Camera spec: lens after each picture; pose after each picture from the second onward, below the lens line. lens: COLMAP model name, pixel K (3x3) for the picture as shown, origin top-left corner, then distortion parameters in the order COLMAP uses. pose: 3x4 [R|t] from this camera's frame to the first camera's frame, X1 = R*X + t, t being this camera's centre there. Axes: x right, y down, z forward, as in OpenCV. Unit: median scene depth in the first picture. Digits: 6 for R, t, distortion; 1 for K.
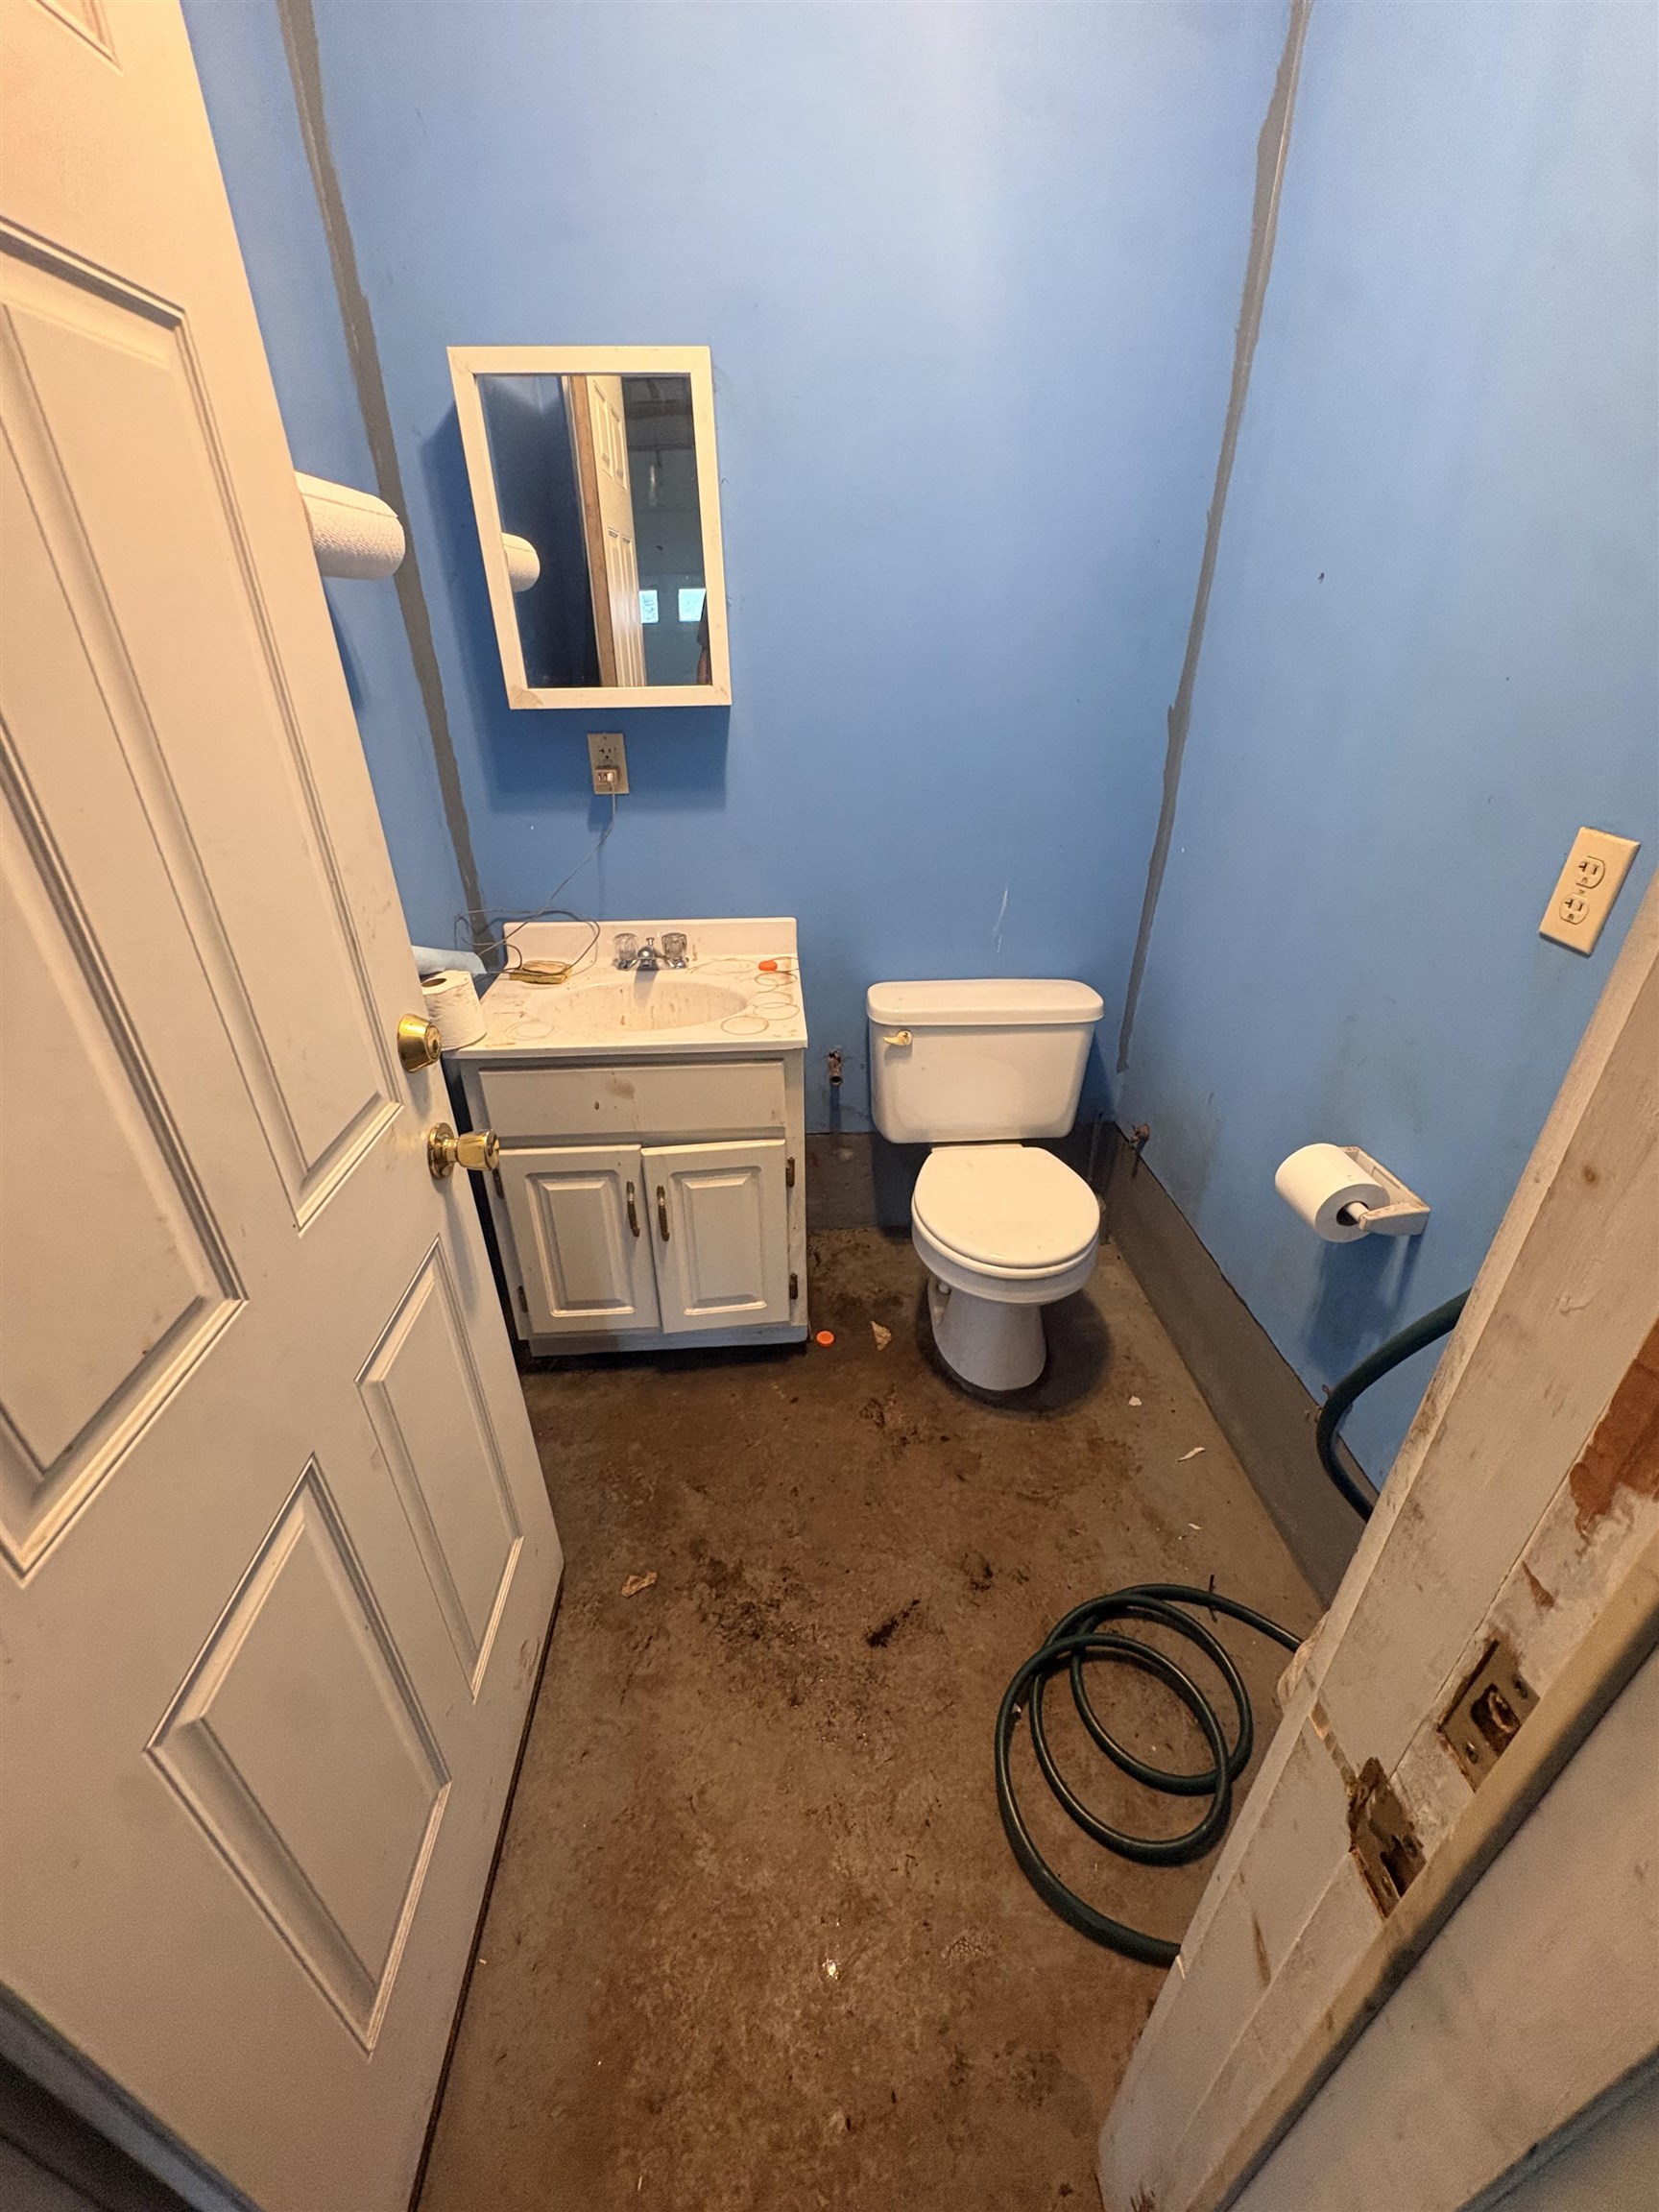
lens RADIAL K [[887.5, 0, 833.5], [0, 887.5, 1105.7], [0, 0, 1]] dist [0.000024, -0.000001]
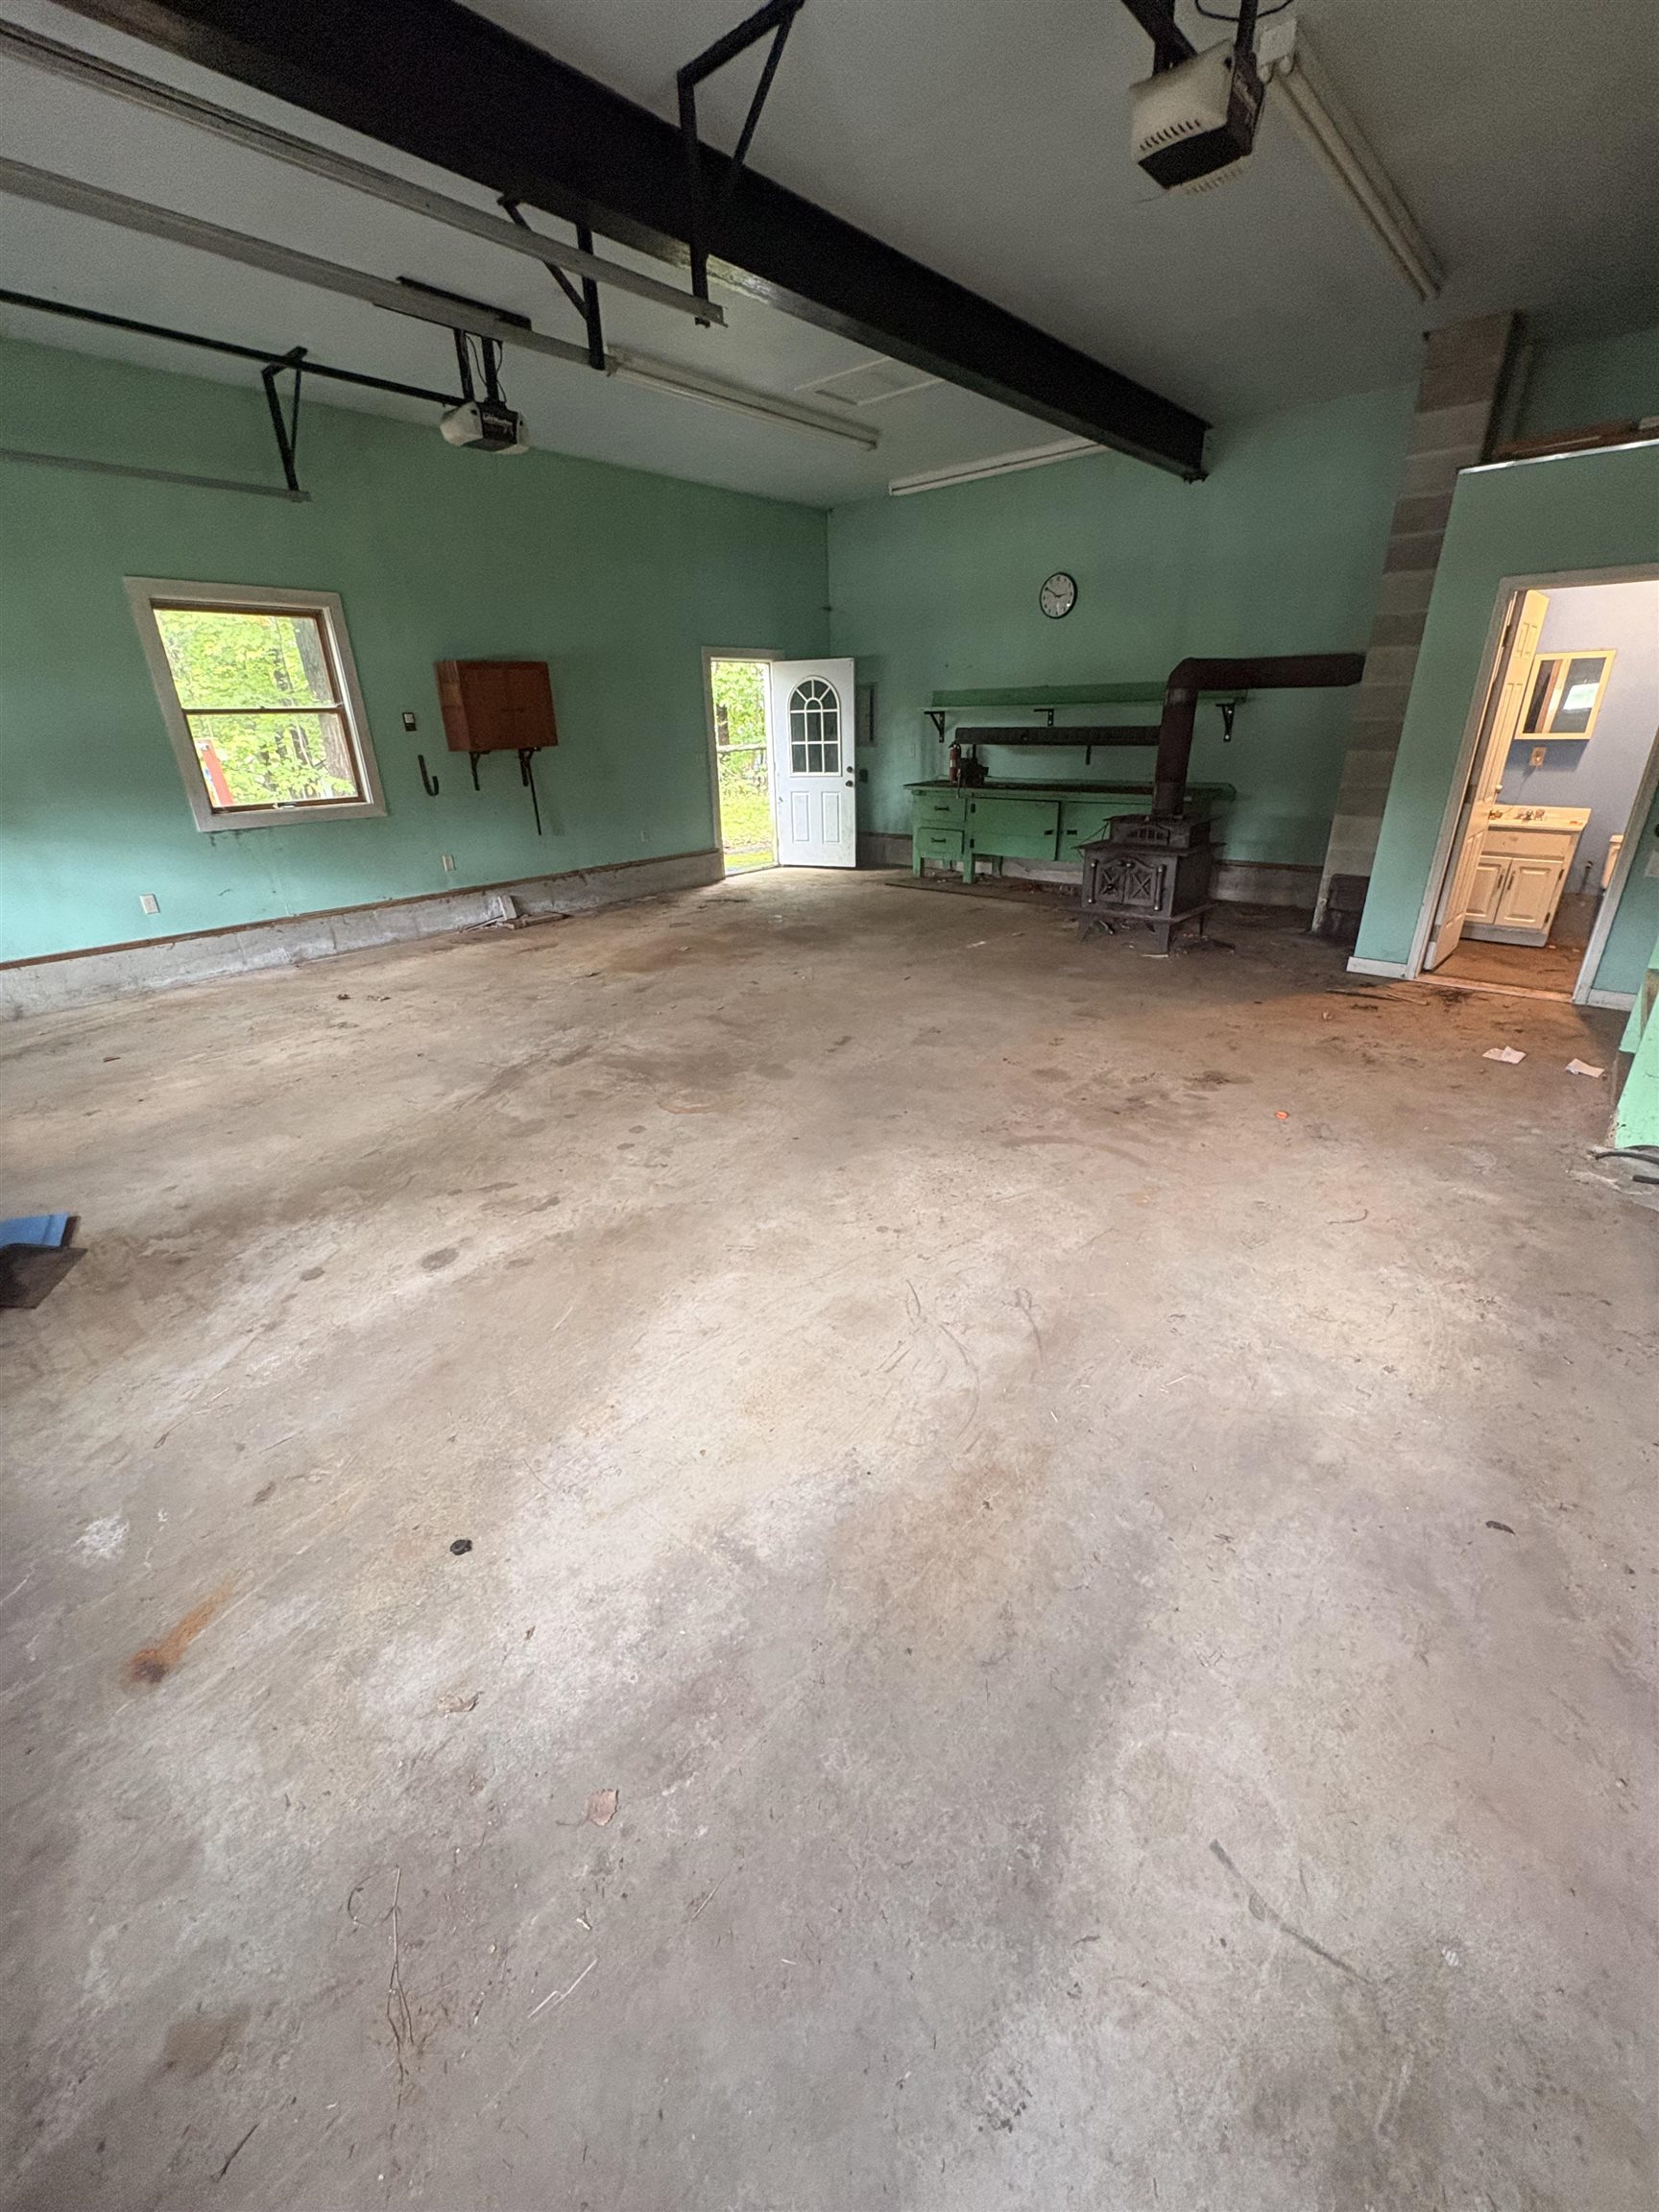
lens RADIAL K [[887.5, 0, 834.2], [0, 887.5, 1110.3], [0, 0, 1]] dist [0.000024, -0.000001]
pose [[0.705277, 0.277905, -0.652191, 0.423259], [-0.326649, 0.943877, 0.048957, 1.553973], [0.629194, 0.178510, 0.756472, -2.919534]]
